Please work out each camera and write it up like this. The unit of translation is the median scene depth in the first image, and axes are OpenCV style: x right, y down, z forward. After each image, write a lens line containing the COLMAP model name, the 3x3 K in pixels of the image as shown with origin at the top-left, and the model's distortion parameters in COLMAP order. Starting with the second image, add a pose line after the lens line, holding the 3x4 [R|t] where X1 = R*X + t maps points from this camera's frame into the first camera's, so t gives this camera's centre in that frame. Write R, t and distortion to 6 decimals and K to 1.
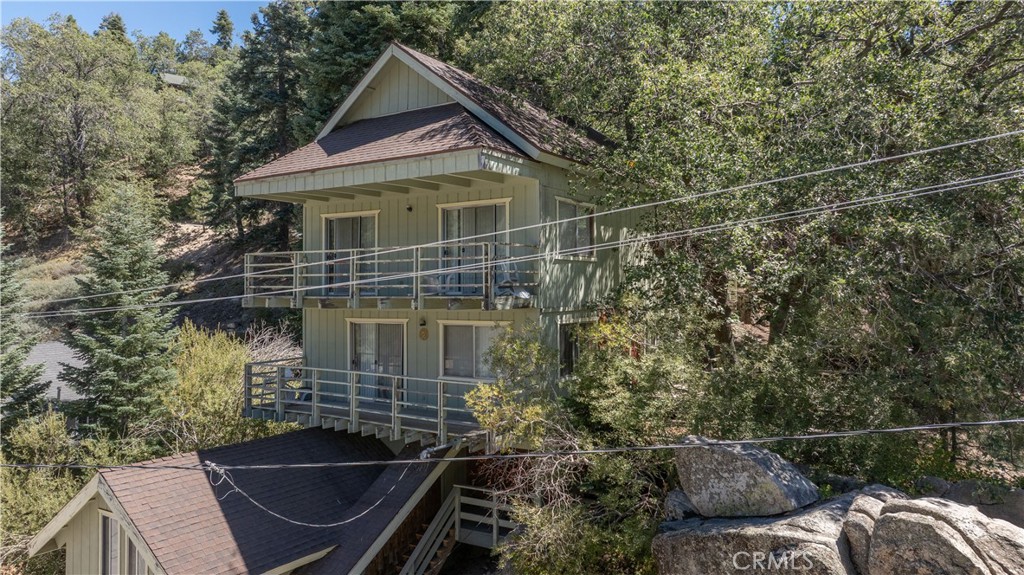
lens RADIAL K [[731.2, 0, 512.0], [0, 731.2, 287.5], [0, 0, 1]] dist [-0.057356, 0.069152]
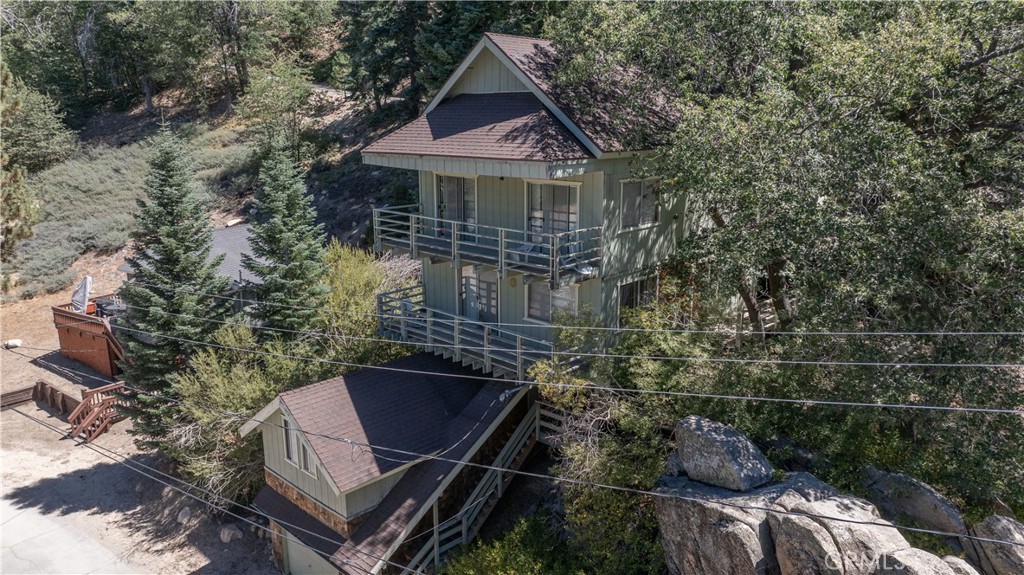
lens RADIAL K [[724.3, 0, 512.0], [0, 724.3, 287.5], [0, 0, 1]] dist [-0.015912, -0.002054]
pose [[0.982070, 0.042842, -0.183584, 0.106327], [0.002754, 0.970471, 0.241204, -0.231523], [0.188497, -0.237384, 0.952952, -0.179687]]
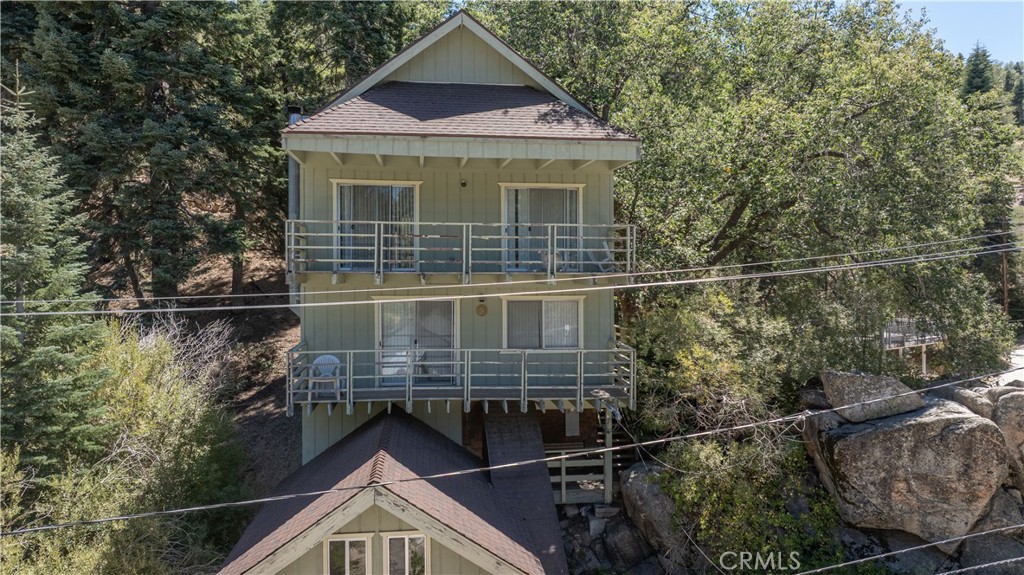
lens RADIAL K [[731.2, 0, 512.0], [0, 731.2, 287.5], [0, 0, 1]] dist [-0.057356, 0.069152]
pose [[0.761364, -0.005373, 0.648303, -0.769134], [-0.009936, 0.999751, 0.019956, 0.012356], [-0.648249, -0.021635, 0.761121, 0.213696]]
